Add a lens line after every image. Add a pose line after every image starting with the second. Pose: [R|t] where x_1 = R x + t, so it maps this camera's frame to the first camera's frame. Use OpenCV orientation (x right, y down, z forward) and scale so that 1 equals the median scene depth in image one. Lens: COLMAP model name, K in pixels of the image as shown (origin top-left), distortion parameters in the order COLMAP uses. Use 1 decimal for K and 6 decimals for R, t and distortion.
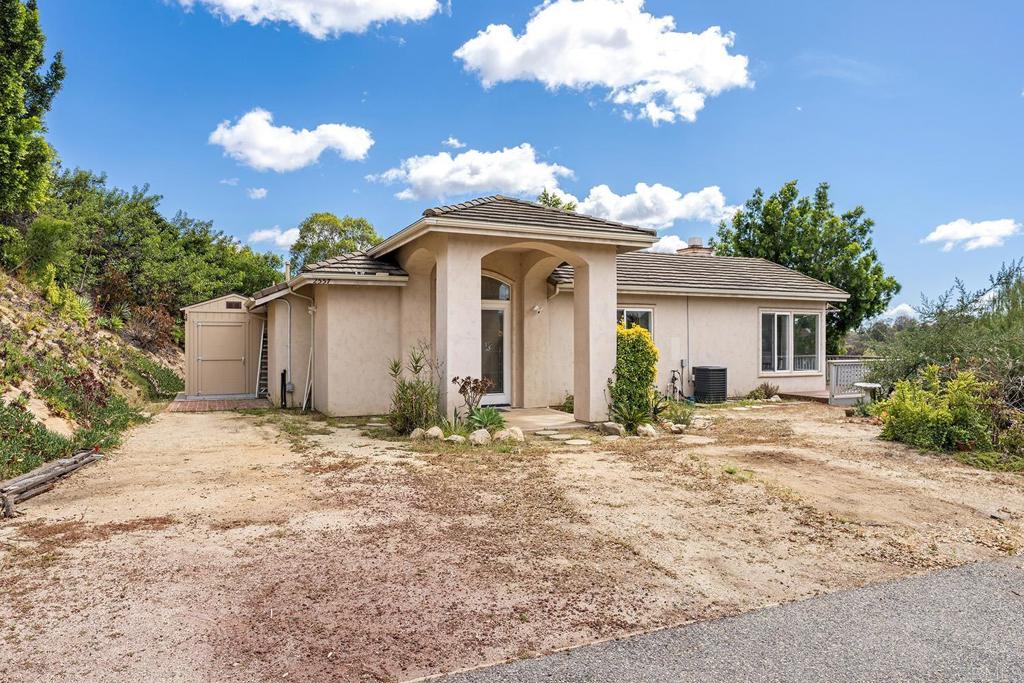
lens RADIAL K [[647.0, 0, 512.0], [0, 647.0, 341.5], [0, 0, 1]] dist [-0.001288, 0.000392]
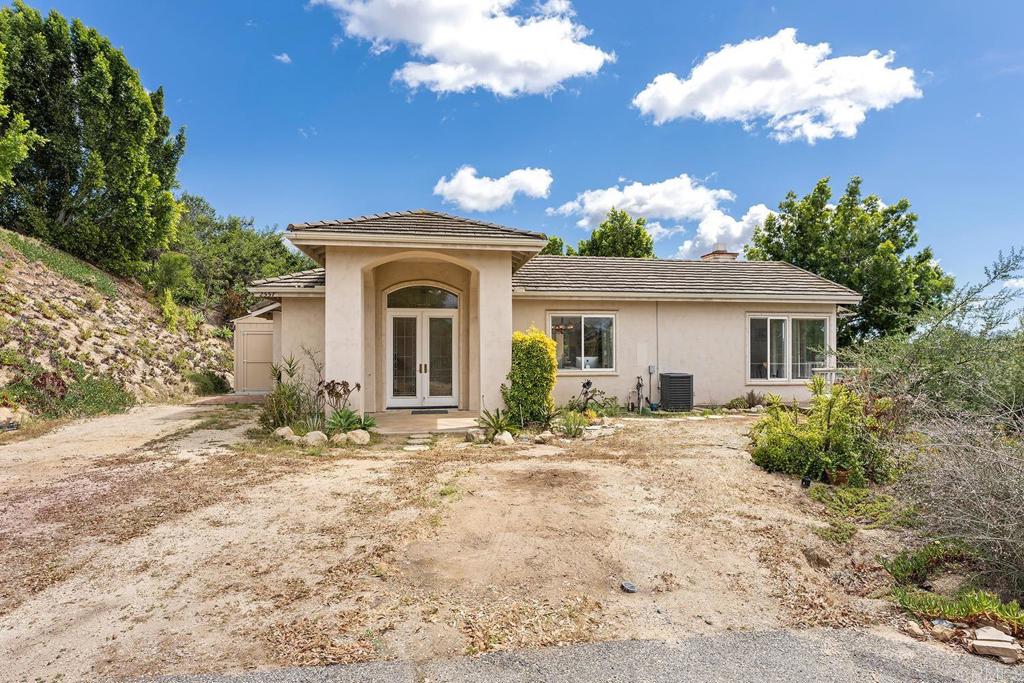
lens RADIAL K [[553.9, 0, 512.0], [0, 553.9, 341.5], [0, 0, 1]] dist [-0.000806, -0.000710]
pose [[0.962190, -0.002457, -0.272368, 0.290695], [-0.000870, 0.999927, -0.012091, 0.001064], [0.272377, 0.011870, 0.962117, 0.131665]]
